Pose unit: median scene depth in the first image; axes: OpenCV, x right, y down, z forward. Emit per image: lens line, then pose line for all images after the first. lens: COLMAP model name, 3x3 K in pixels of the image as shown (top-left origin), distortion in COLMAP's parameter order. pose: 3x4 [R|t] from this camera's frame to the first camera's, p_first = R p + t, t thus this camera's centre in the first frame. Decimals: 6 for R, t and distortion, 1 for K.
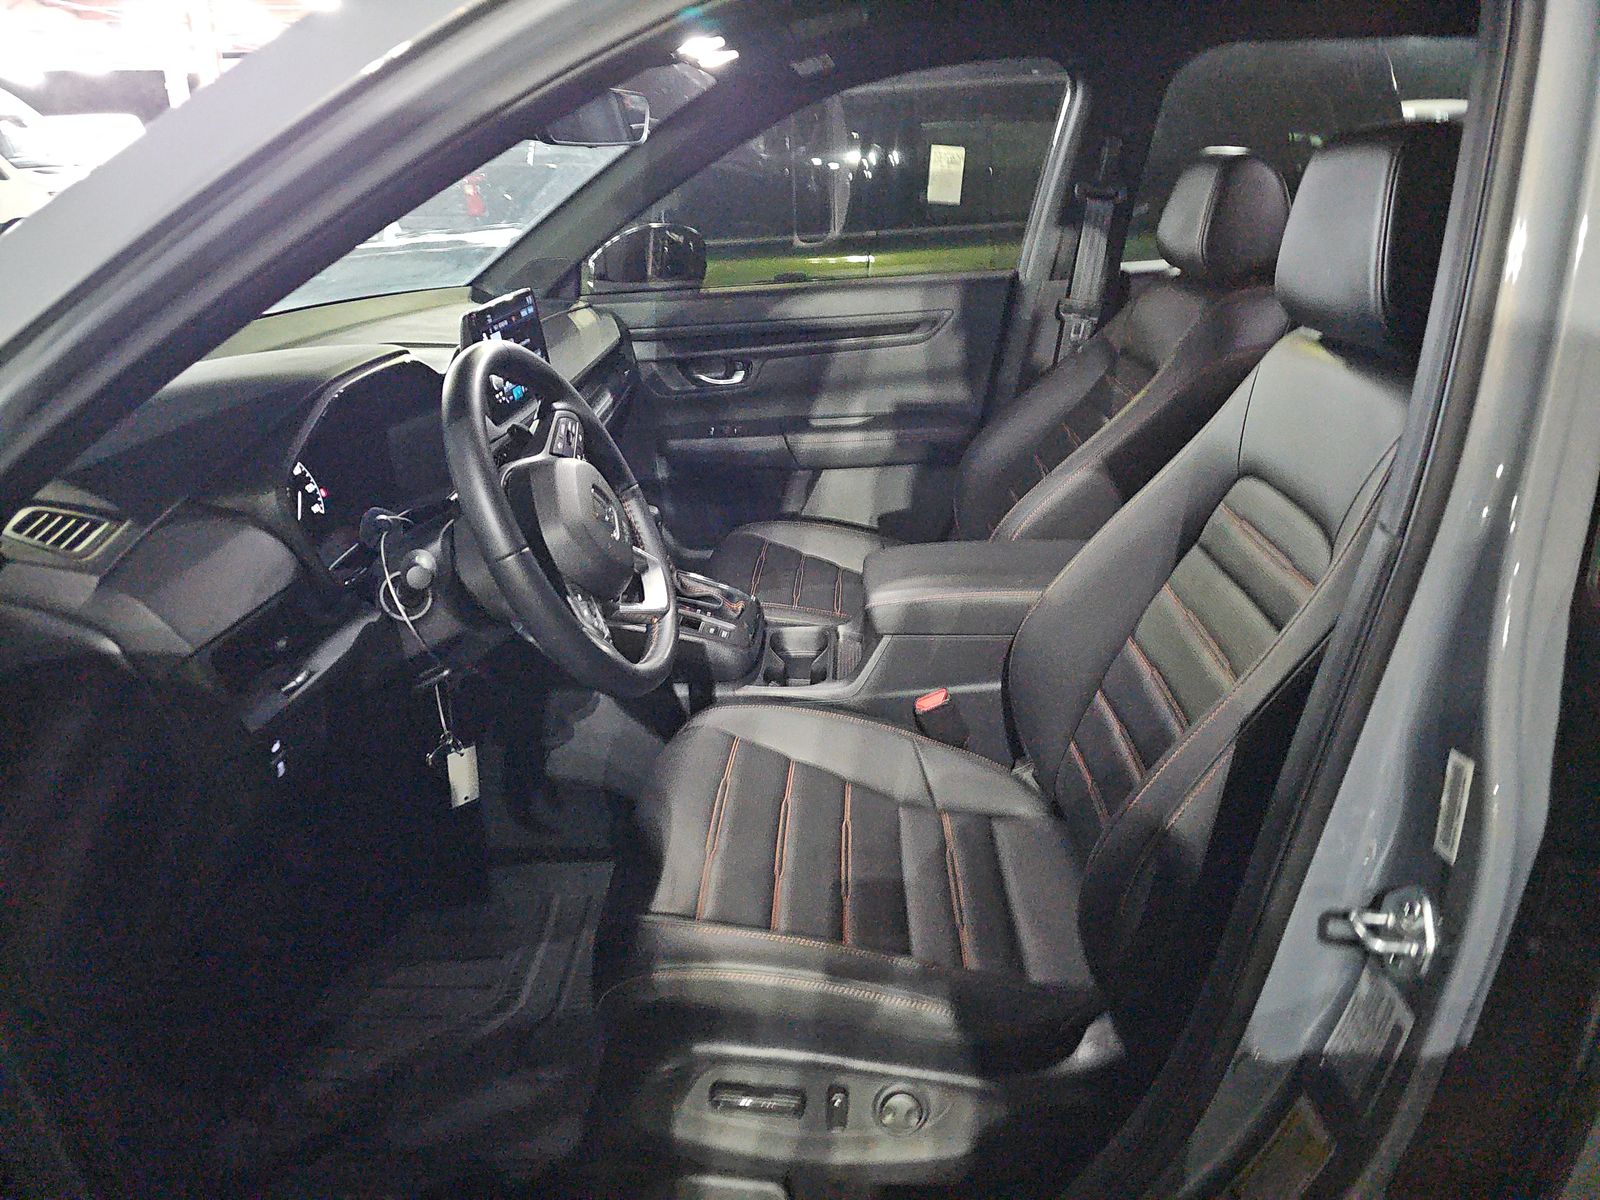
lens RADIAL K [[1077.2, 0, 803.8], [0, 1077.2, 607.2], [0, 0, 1]] dist [0.002094, -0.016995]
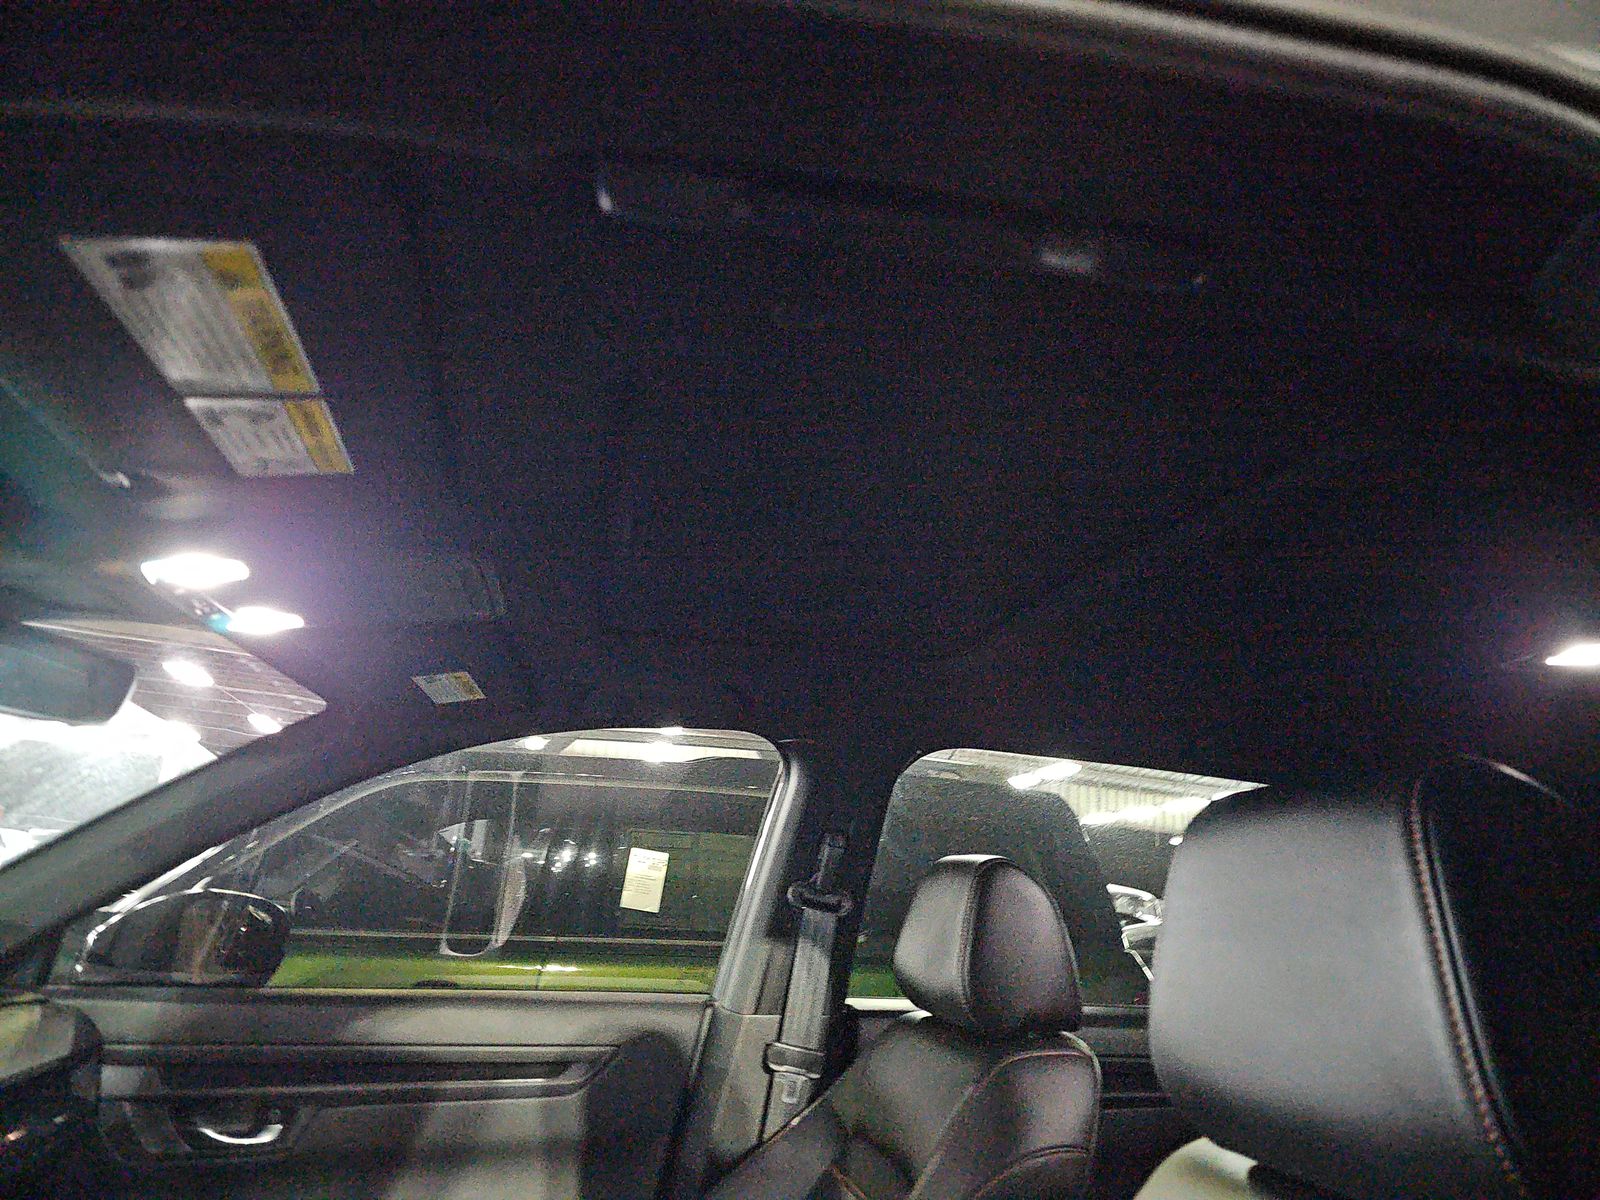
lens RADIAL K [[1077.2, 0, 795.3], [0, 1077.2, 608.1], [0, 0, 1]] dist [0.002094, -0.016995]
pose [[0.968675, 0.147497, 0.199781, 0.067016], [0.002914, 0.797691, -0.603059, -0.080740], [-0.248313, 0.584751, 0.772274, 0.262827]]
